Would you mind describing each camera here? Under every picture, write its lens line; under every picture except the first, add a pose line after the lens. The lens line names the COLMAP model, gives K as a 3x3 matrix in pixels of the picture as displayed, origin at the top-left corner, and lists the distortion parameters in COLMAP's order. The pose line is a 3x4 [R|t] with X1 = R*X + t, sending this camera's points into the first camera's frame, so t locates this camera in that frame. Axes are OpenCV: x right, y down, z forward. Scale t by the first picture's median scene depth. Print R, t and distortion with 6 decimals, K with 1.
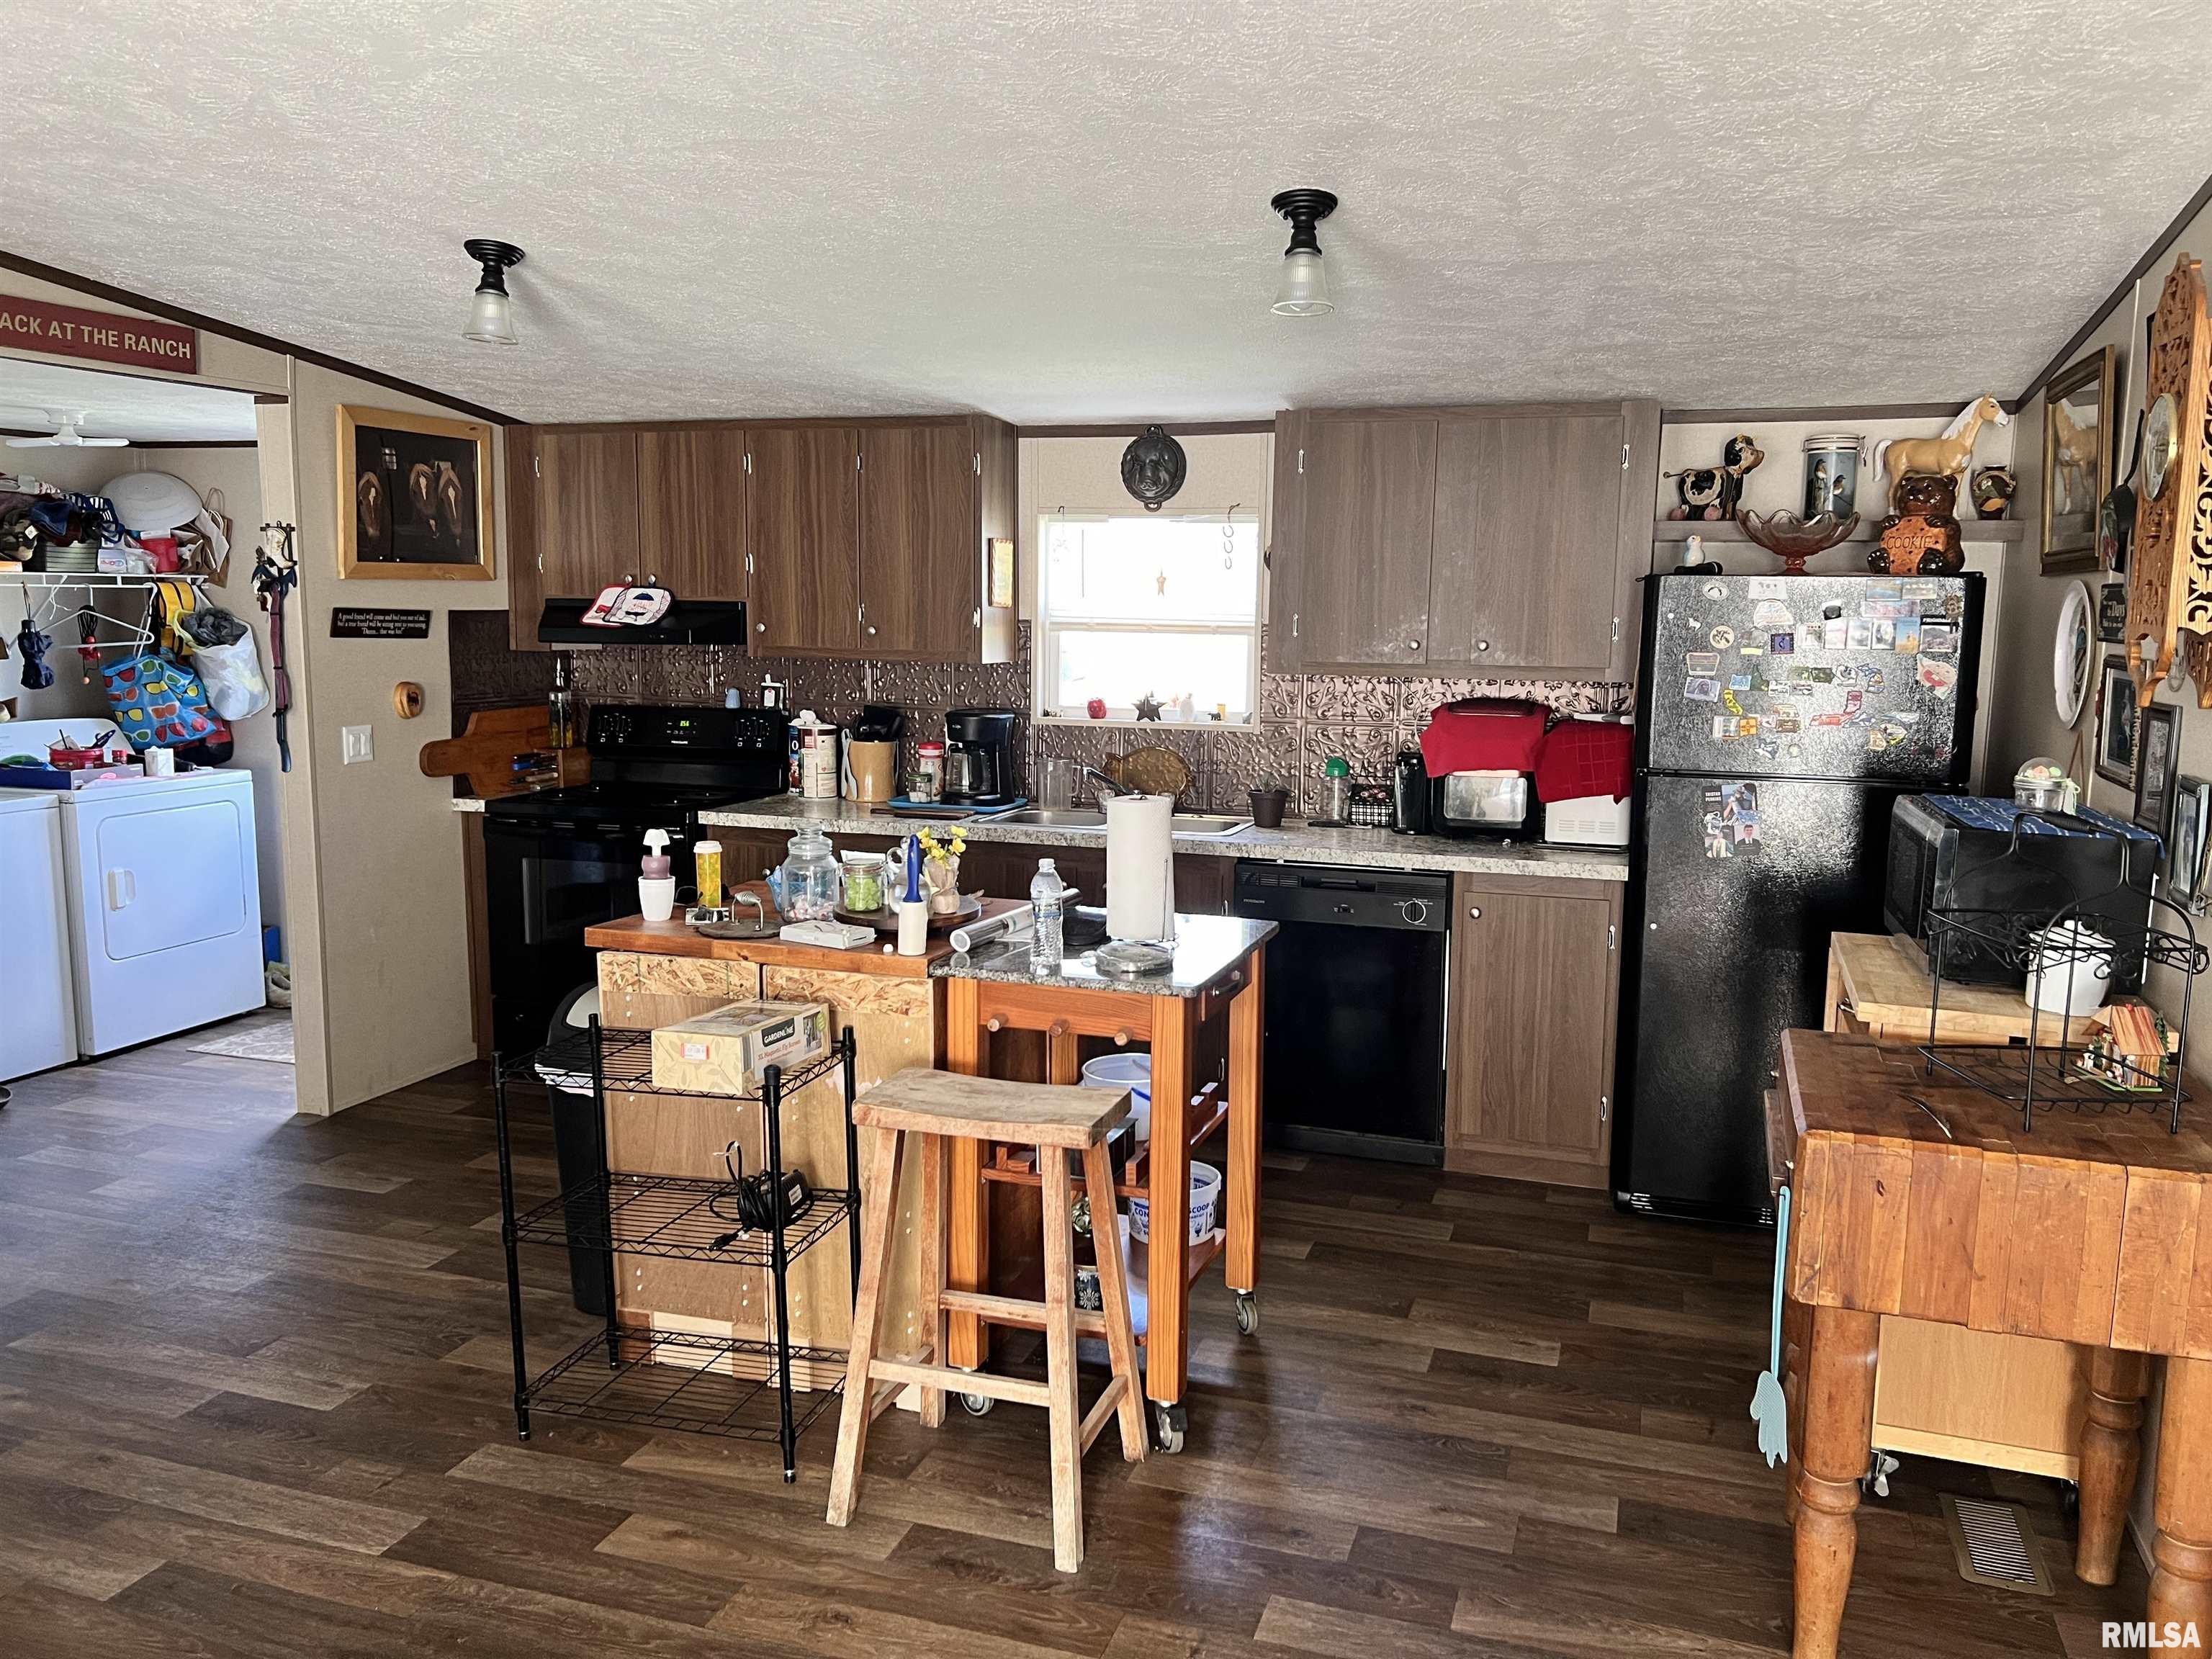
lens RADIAL K [[1700.4, 0, 1116.9], [0, 1700.4, 842.0], [0, 0, 1]] dist [0.050874, -0.042428]
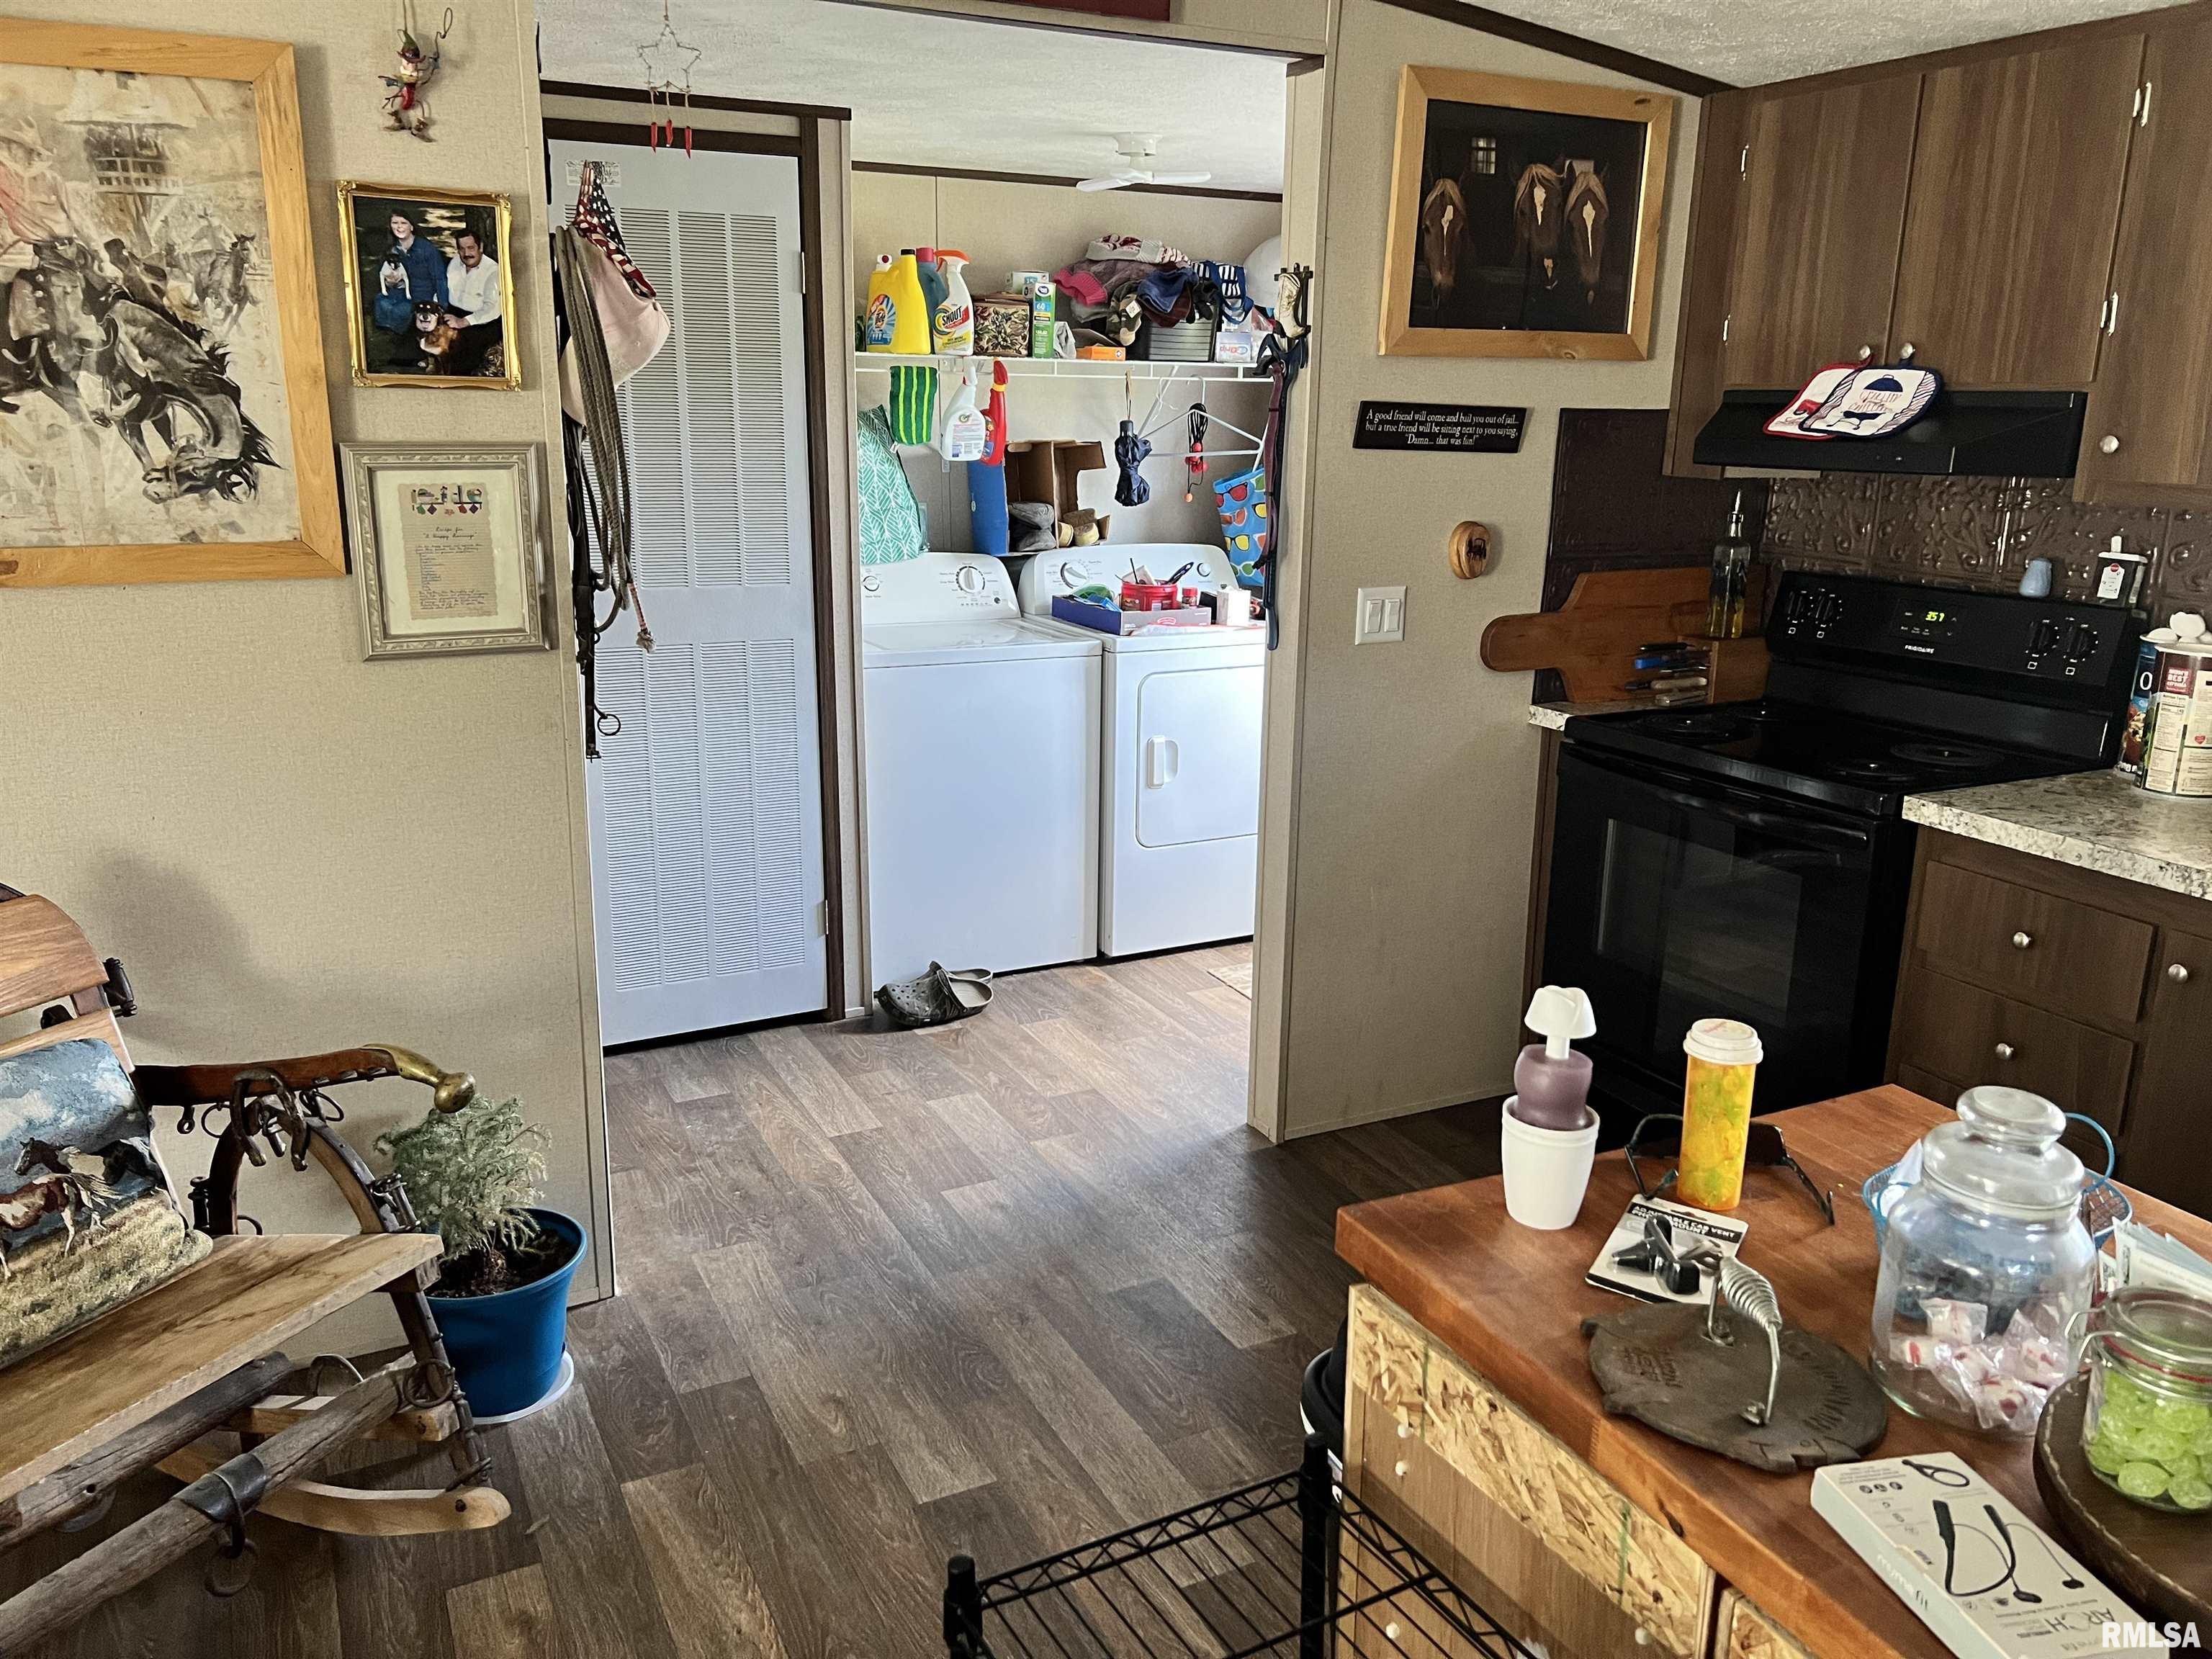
lens RADIAL K [[1722.7, 0, 1106.0], [0, 1722.7, 829.5], [0, 0, 1]] dist [0.027194, -0.006679]
pose [[0.726919, 0.171159, -0.665052, -0.062588], [-0.108559, 0.984905, 0.134819, -0.049977], [0.678089, -0.025805, 0.734527, 0.411756]]
